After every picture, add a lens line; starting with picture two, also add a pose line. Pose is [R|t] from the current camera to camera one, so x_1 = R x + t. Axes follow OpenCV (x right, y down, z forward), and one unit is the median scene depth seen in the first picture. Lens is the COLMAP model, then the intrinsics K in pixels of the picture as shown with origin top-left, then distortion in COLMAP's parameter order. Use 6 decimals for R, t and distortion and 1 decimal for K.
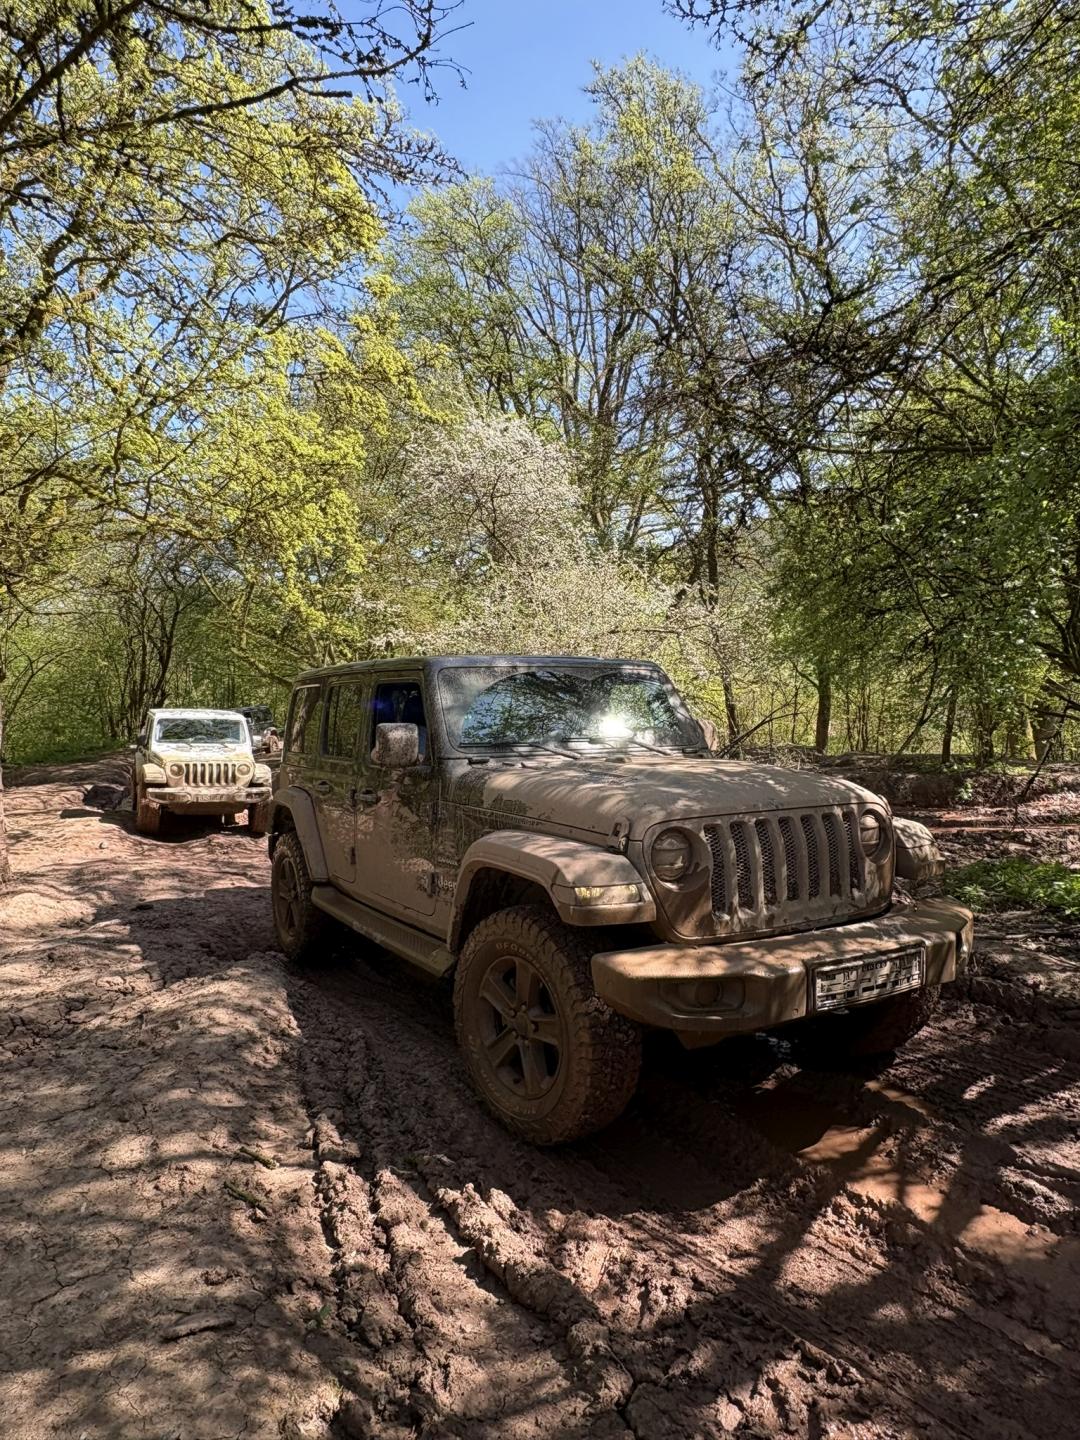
lens RADIAL K [[965.0, 0, 540.4], [0, 965.0, 719.2], [0, 0, 1]] dist [0.000423, 0.000027]
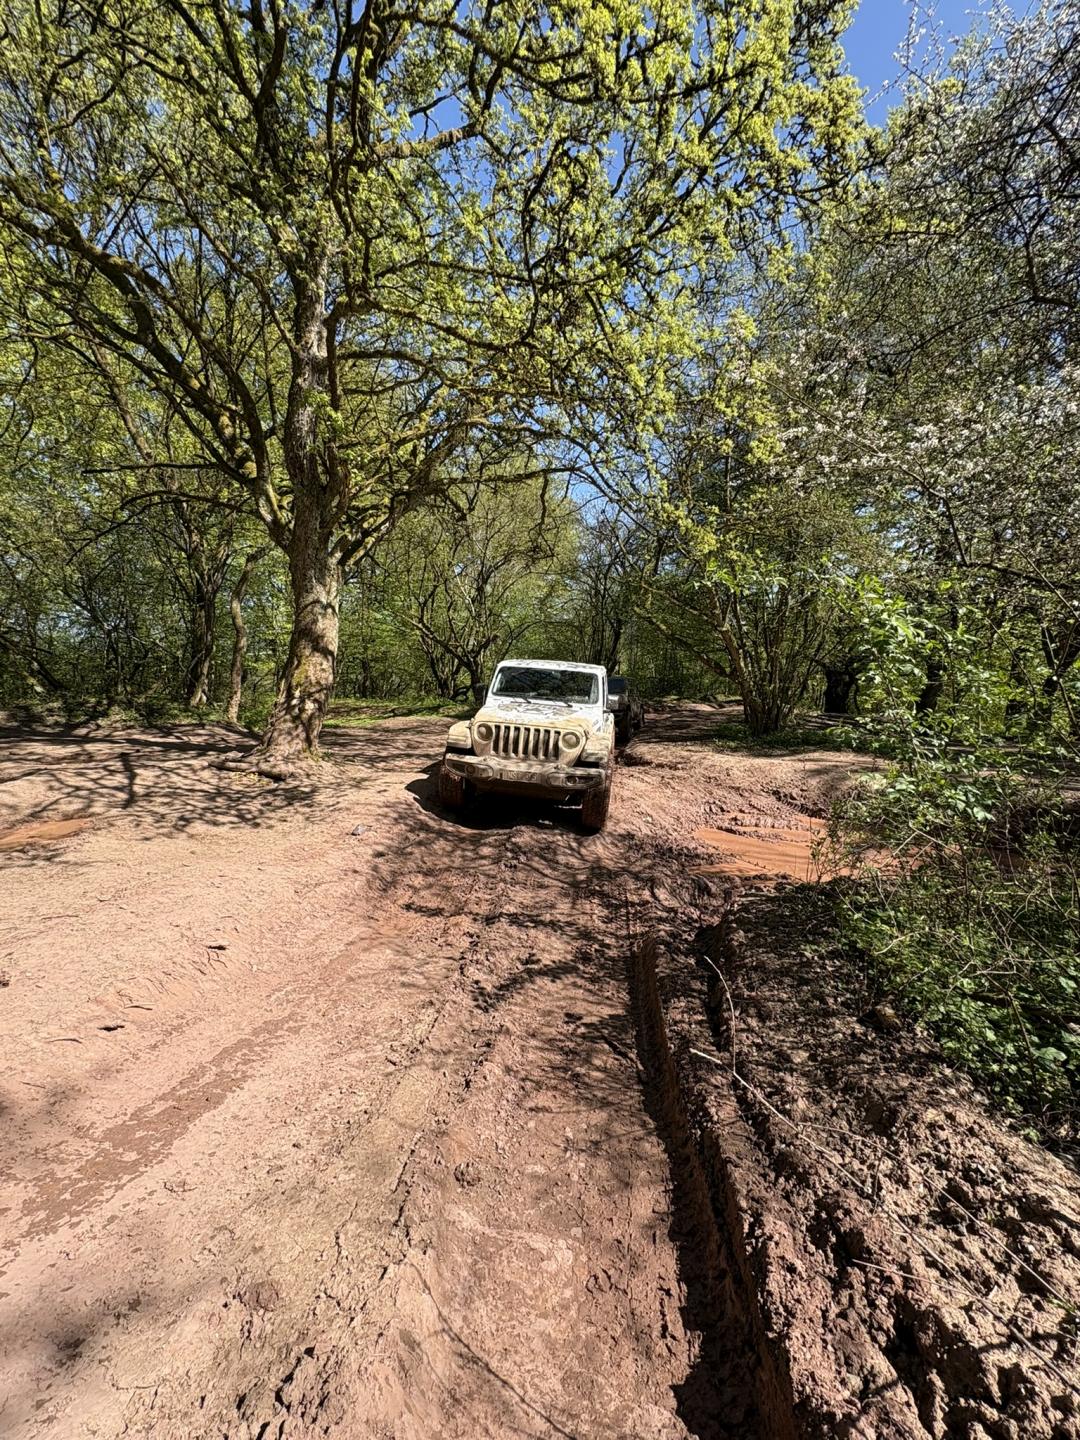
lens RADIAL K [[579.1, 0, 541.4], [0, 579.1, 721.3], [0, 0, 1]] dist [-0.000233, -0.000002]
pose [[0.840898, 0.088742, -0.533869, -0.101820], [-0.059606, 0.995650, 0.071616, 0.009572], [0.537901, -0.028400, 0.842529, 0.640366]]
